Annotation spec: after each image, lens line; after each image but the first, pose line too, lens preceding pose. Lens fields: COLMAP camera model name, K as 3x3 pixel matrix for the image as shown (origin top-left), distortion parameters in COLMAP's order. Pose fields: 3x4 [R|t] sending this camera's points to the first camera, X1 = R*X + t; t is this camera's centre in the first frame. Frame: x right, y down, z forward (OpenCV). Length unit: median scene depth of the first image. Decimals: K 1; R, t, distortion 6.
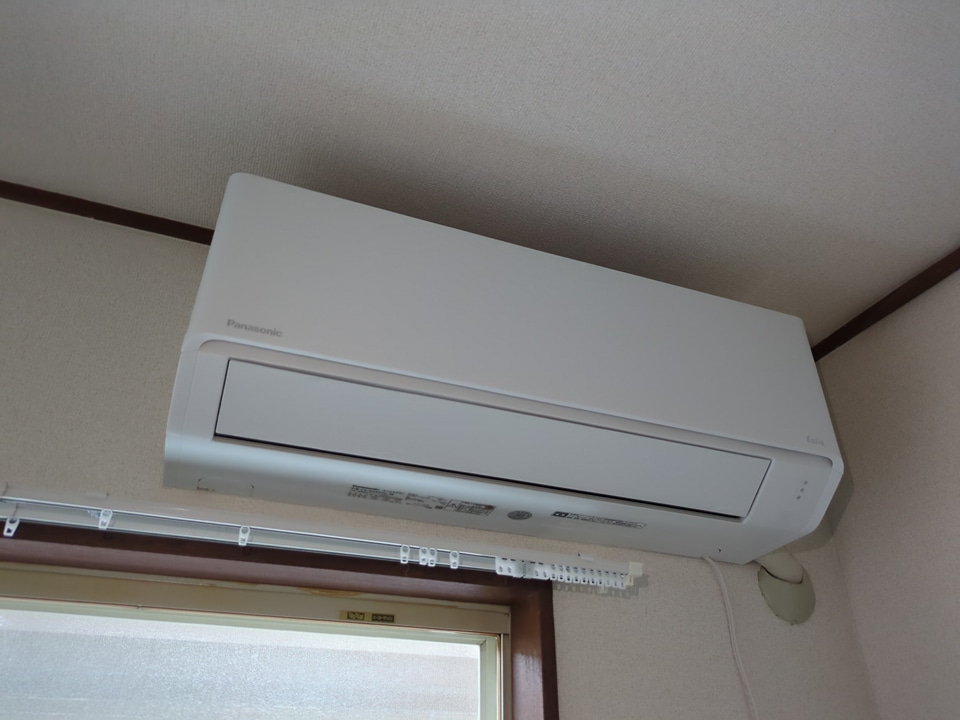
lens RADIAL K [[731.8, 0, 492.2], [0, 731.8, 350.6], [0, 0, 1]] dist [0.052871, -0.072400]
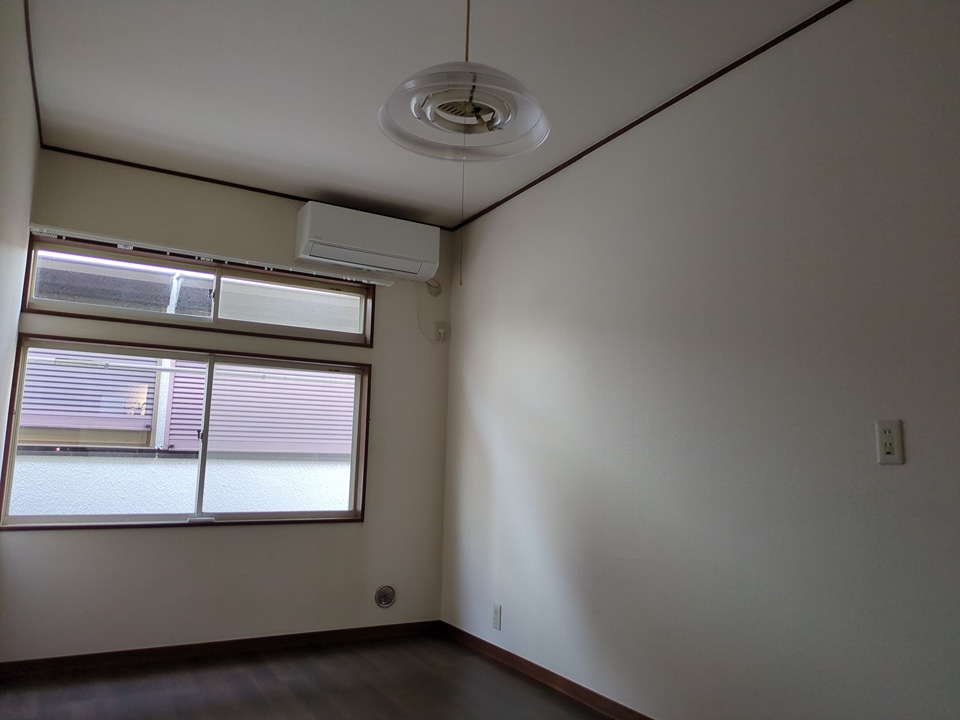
lens RADIAL K [[731.8, 0, 492.2], [0, 731.8, 350.6], [0, 0, 1]] dist [0.052871, -0.072400]
pose [[0.991397, 0.042095, 0.123933, 0.266626], [-0.084996, 0.927114, 0.365014, -1.107549], [-0.099535, -0.372408, 0.922716, -3.683885]]
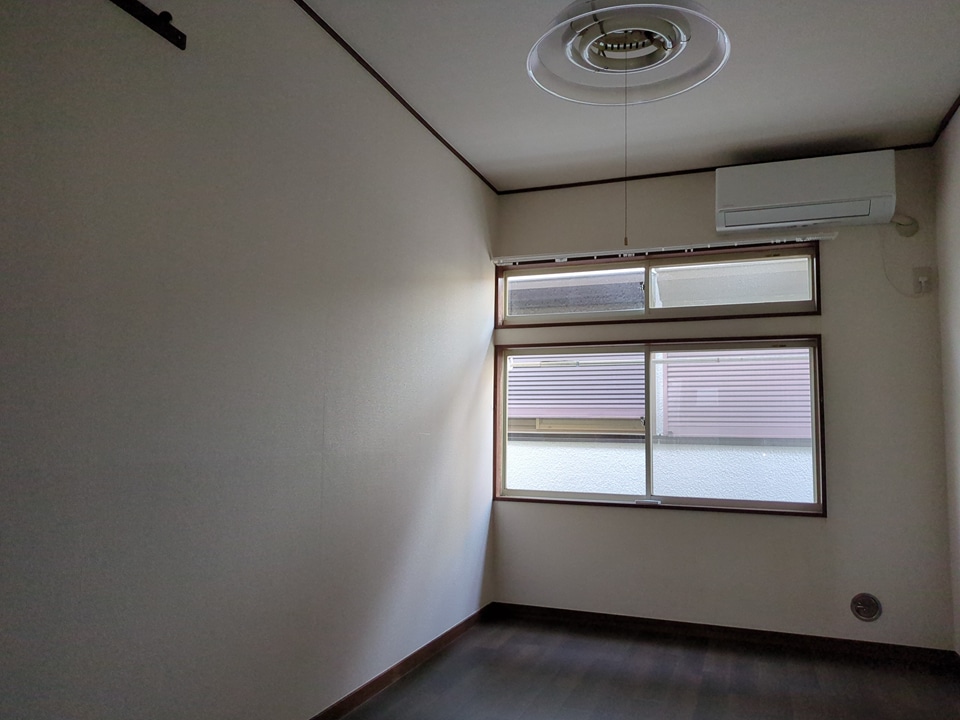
lens RADIAL K [[731.7, 0, 461.5], [0, 731.7, 360.5], [0, 0, 1]] dist [0.038736, -0.035426]
pose [[0.713567, -0.060875, -0.697937, 1.509037], [0.339581, 0.901420, 0.268562, -0.859954], [0.612786, -0.428644, 0.663896, -3.238445]]
